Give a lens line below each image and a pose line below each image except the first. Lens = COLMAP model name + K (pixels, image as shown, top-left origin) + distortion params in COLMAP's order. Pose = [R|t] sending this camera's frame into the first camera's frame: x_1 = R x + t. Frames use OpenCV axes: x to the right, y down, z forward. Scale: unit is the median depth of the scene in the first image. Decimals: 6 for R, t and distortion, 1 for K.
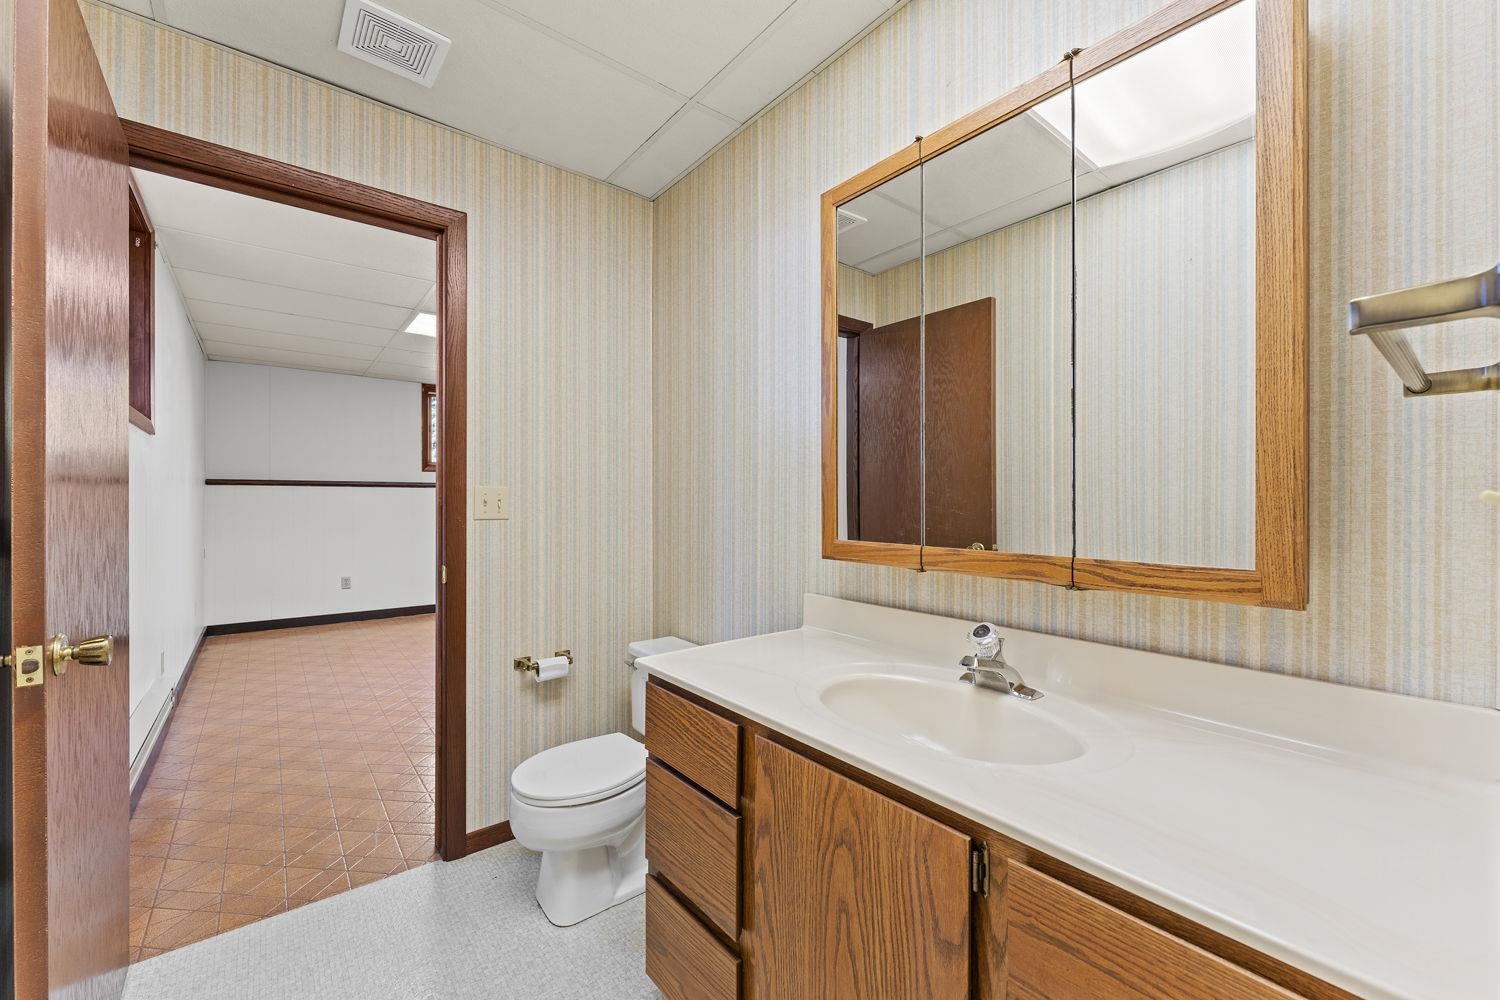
lens RADIAL K [[599.6, 0, 746.5], [0, 599.6, 498.8], [0, 0, 1]] dist [-0.001305, -0.000298]
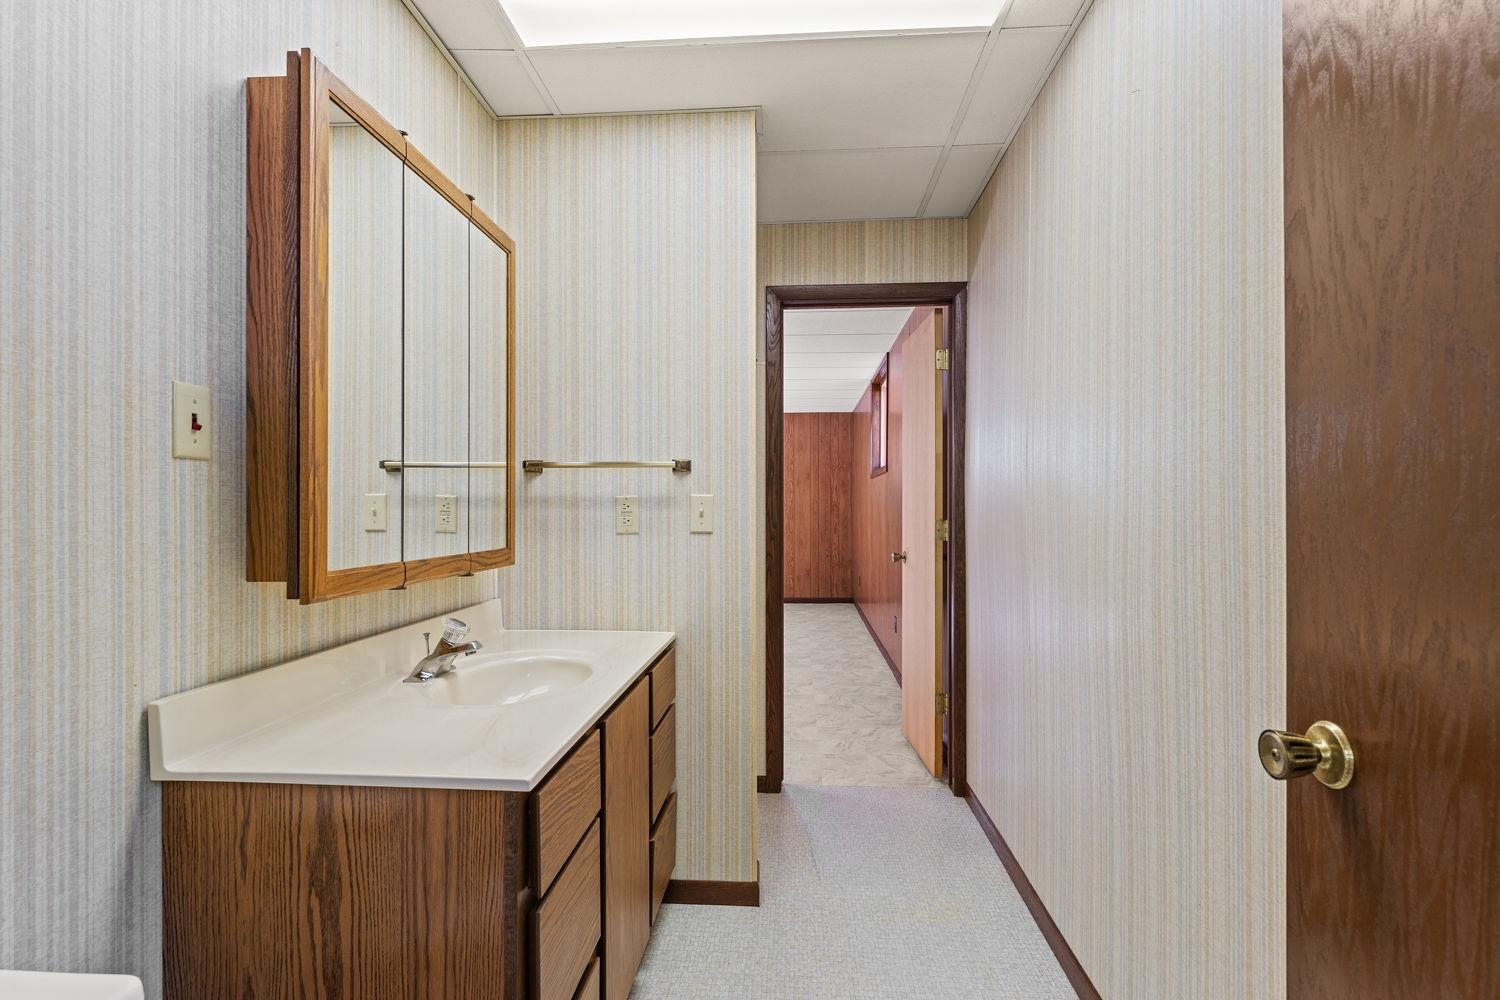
lens RADIAL K [[755.6, 0, 750.0], [0, 755.6, 500.0], [0, 0, 1]] dist [0.000242, 0.000019]
pose [[-0.739906, 0.010069, 0.672635, -0.967581], [0.005781, 0.999946, -0.008610, -0.008795], [-0.672685, -0.002483, -0.739925, 1.560481]]
